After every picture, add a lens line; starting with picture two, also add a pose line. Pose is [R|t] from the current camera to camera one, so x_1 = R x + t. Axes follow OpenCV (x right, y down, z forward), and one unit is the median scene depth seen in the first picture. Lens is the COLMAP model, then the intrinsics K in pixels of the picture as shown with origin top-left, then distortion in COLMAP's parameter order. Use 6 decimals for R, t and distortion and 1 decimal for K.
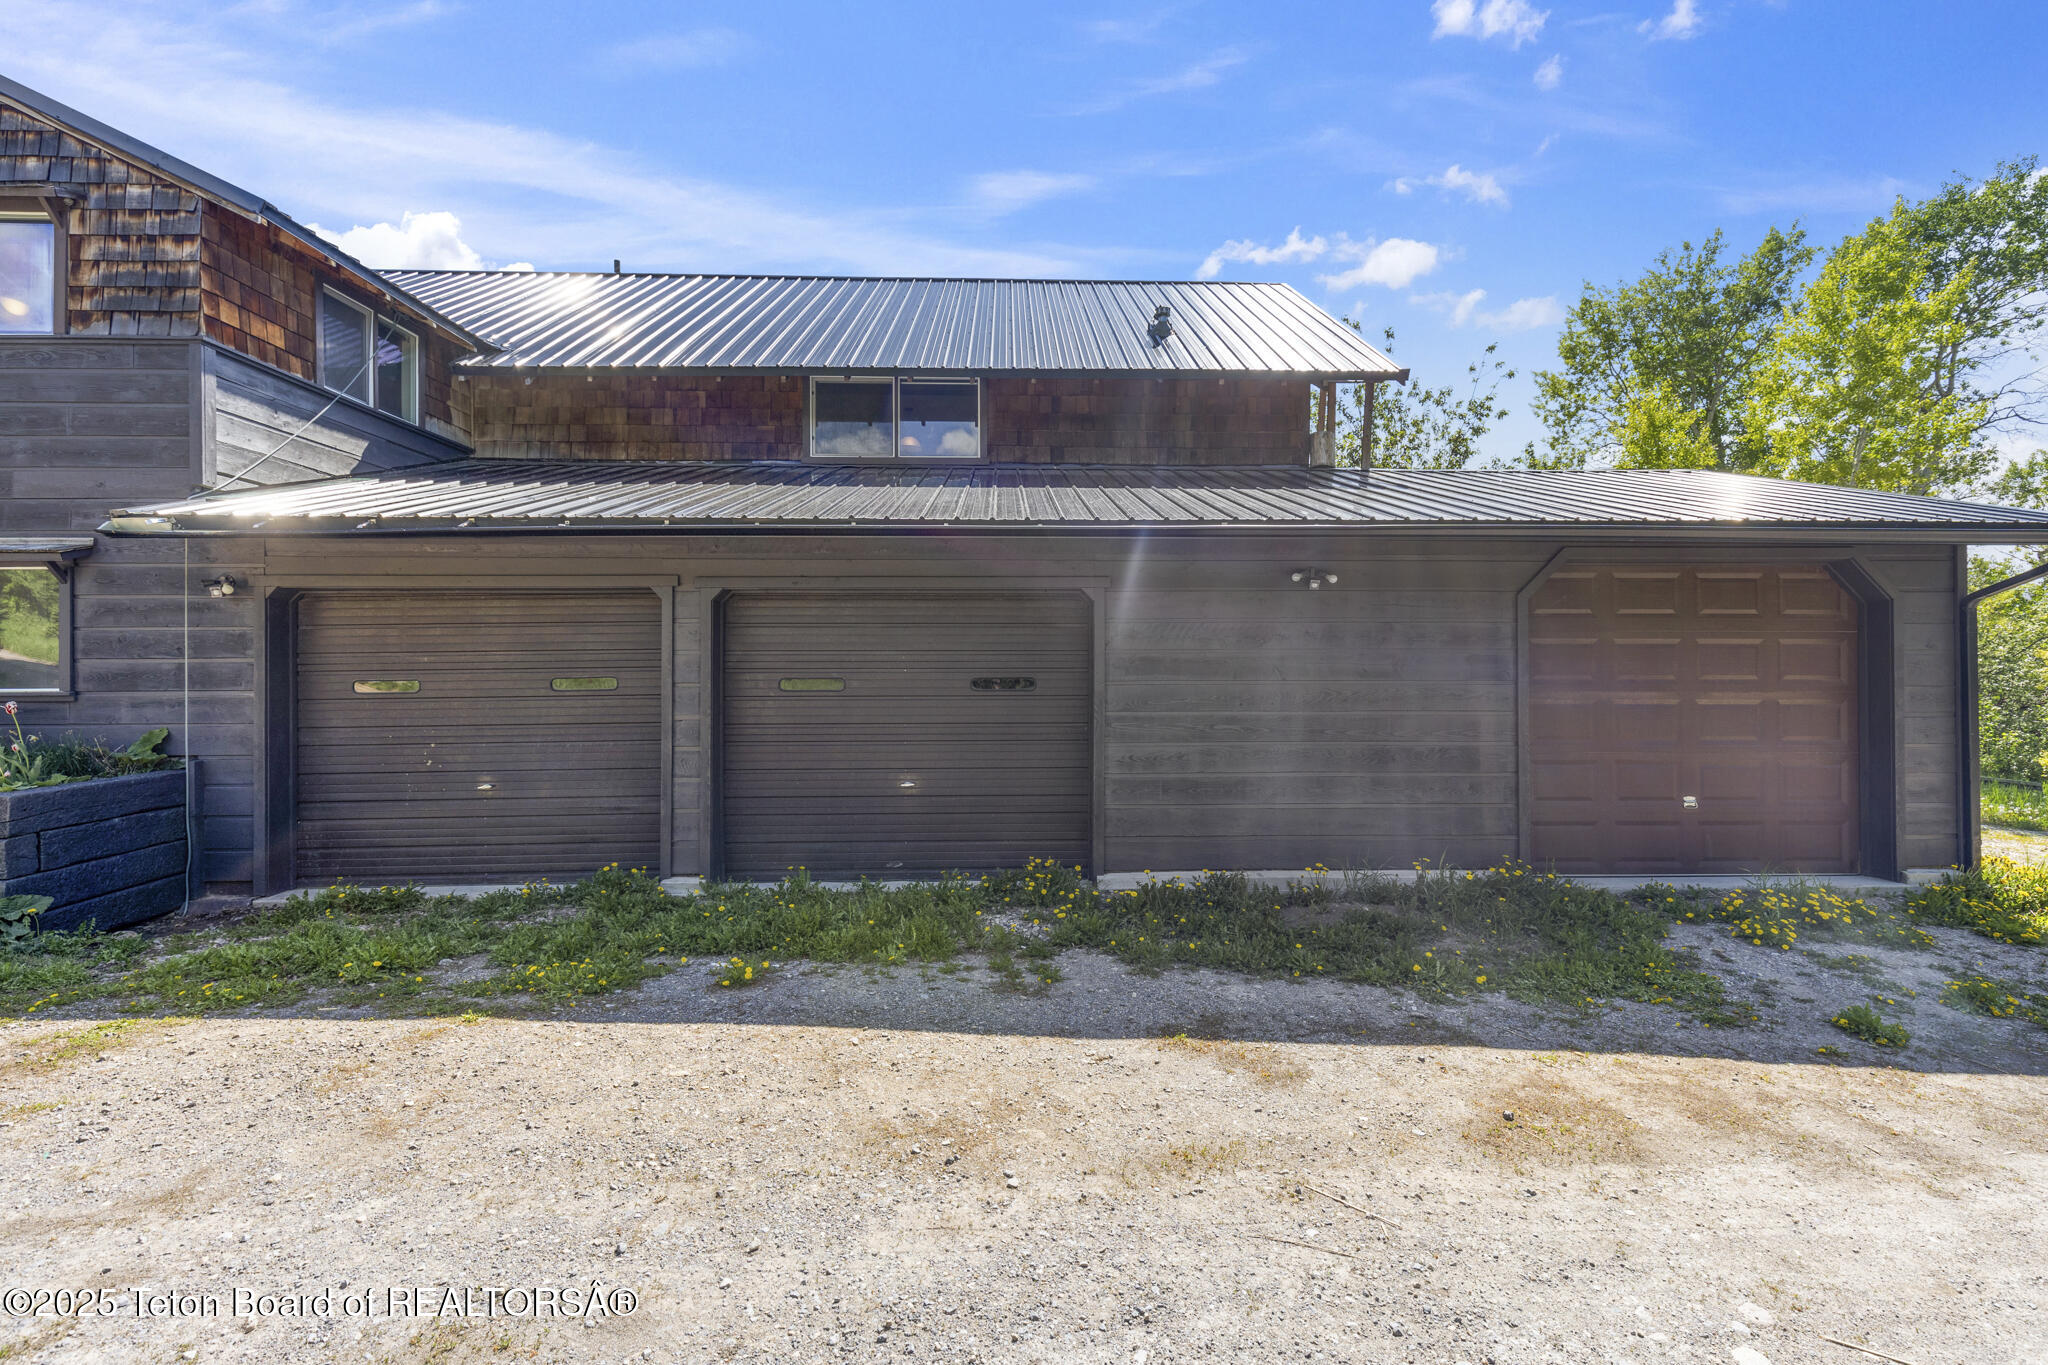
lens RADIAL K [[912.6, 0, 1028.8], [0, 912.6, 677.2], [0, 0, 1]] dist [0.003561, 0.000299]
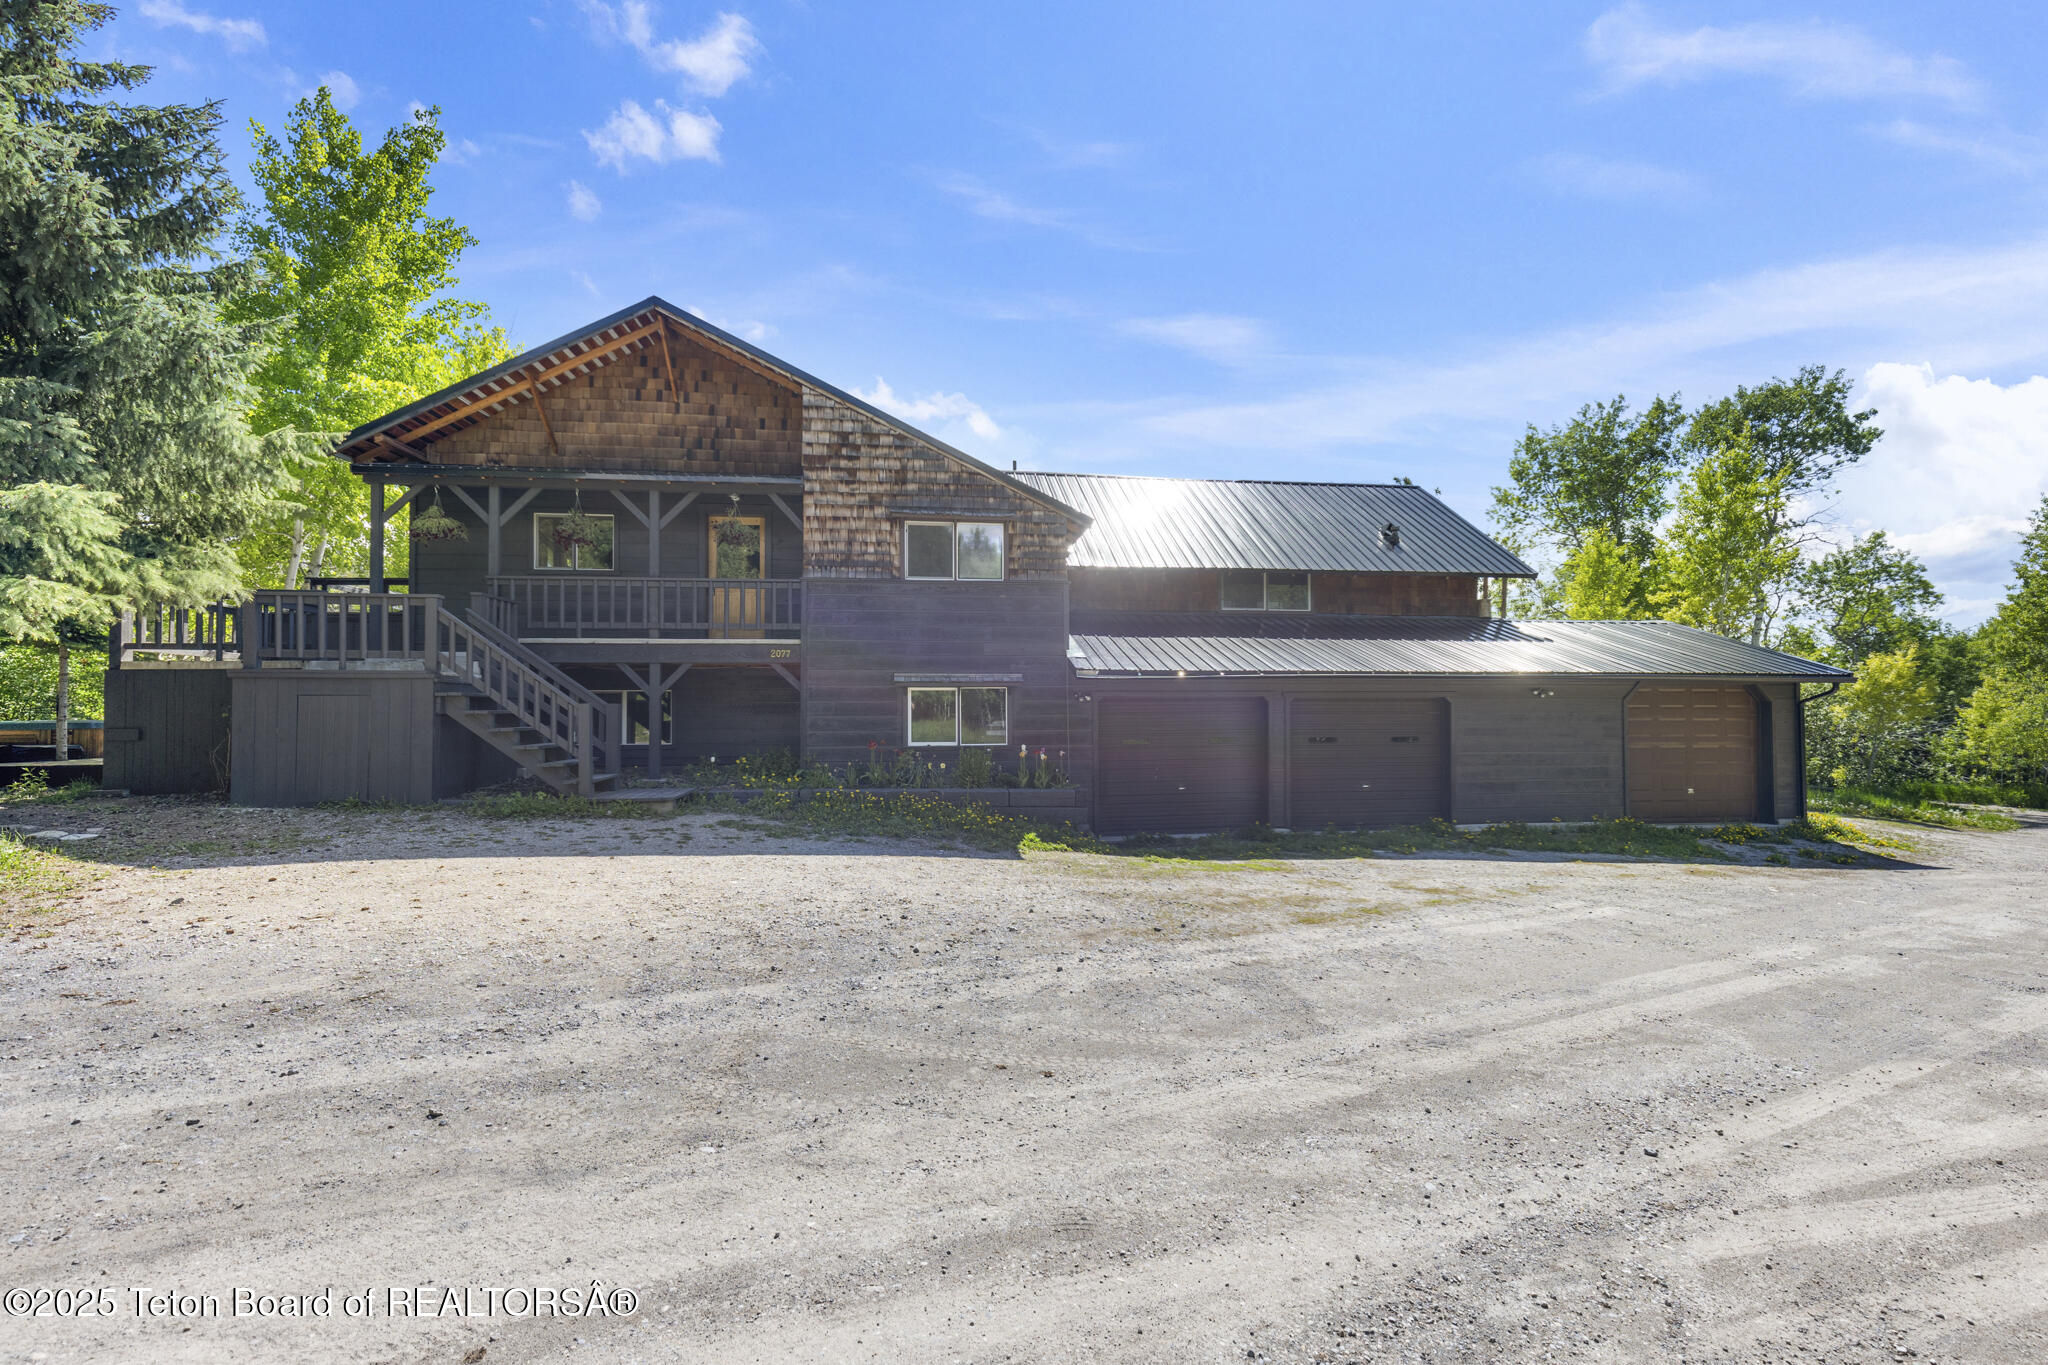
lens RADIAL K [[919.0, 0, 1024.0], [0, 919.0, 682.5], [0, 0, 1]] dist [-0.000142, -0.000013]
pose [[0.993940, 0.004598, 0.109826, -1.175642], [-0.002195, 0.999756, -0.021987, -0.078803], [-0.109900, 0.021613, 0.993708, -1.088397]]
